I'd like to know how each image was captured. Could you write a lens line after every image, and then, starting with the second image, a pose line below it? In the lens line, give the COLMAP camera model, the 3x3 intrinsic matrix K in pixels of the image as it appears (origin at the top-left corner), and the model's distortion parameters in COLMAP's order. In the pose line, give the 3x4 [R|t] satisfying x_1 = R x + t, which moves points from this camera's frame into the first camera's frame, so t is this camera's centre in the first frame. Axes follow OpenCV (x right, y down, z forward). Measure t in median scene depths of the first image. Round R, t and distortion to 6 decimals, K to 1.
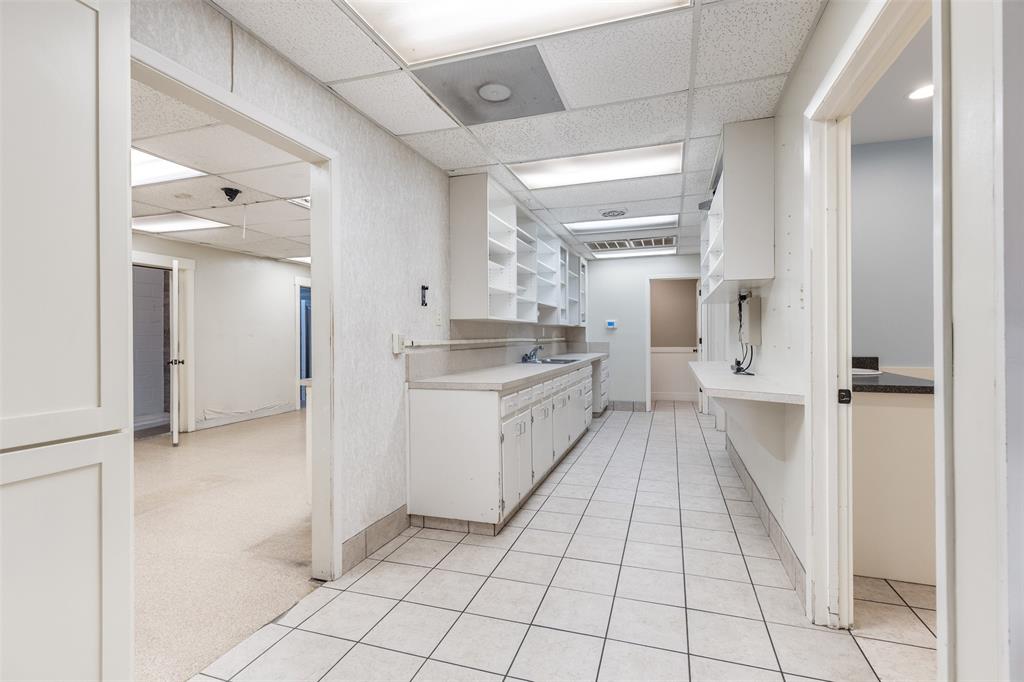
lens RADIAL K [[468.5, 0, 514.9], [0, 468.5, 336.7], [0, 0, 1]] dist [0.004627, -0.002598]
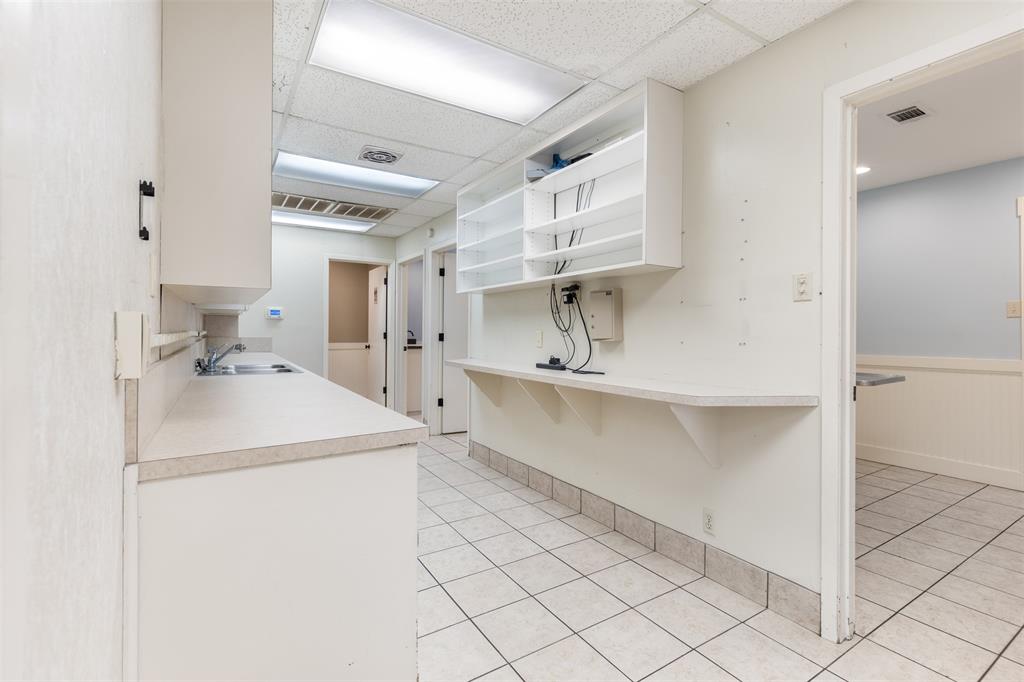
lens RADIAL K [[468.5, 0, 518.5], [0, 468.5, 331.4], [0, 0, 1]] dist [0.004627, -0.002598]
pose [[0.631497, 0.007662, 0.775341, -0.276564], [-0.008289, 0.999961, -0.003131, 0.003700], [-0.775334, -0.004450, 0.631535, 0.522849]]
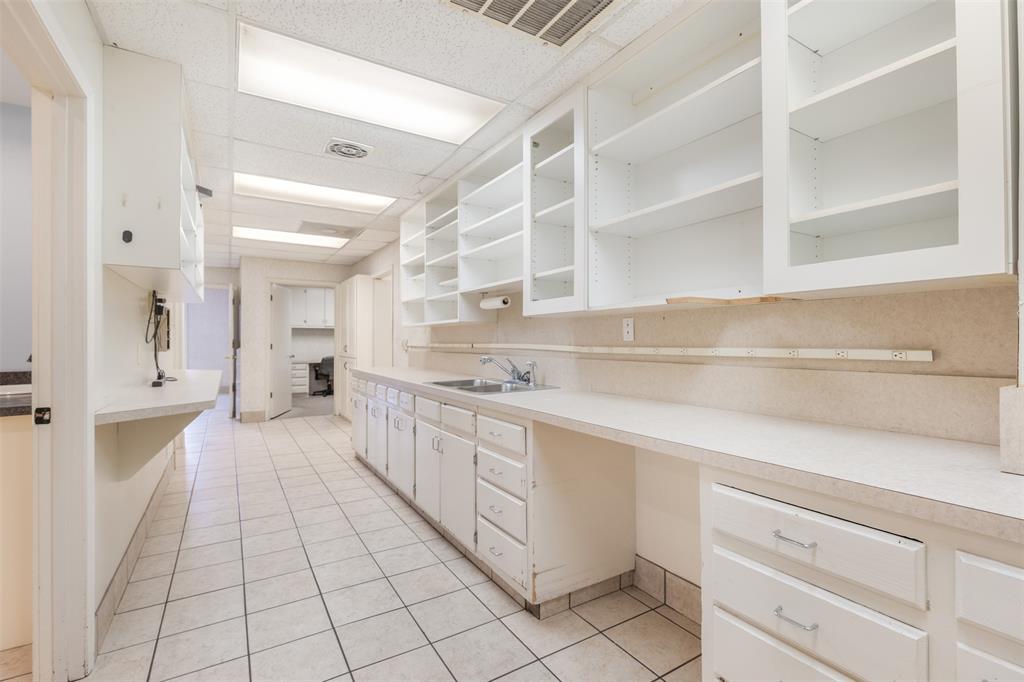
lens RADIAL K [[468.5, 0, 514.4], [0, 468.5, 344.3], [0, 0, 1]] dist [0.004627, -0.002598]
pose [[-0.635010, 0.006363, -0.772478, 0.765553], [-0.001373, 0.999955, 0.009366, -0.003114], [0.772503, 0.007008, -0.634973, 2.134632]]
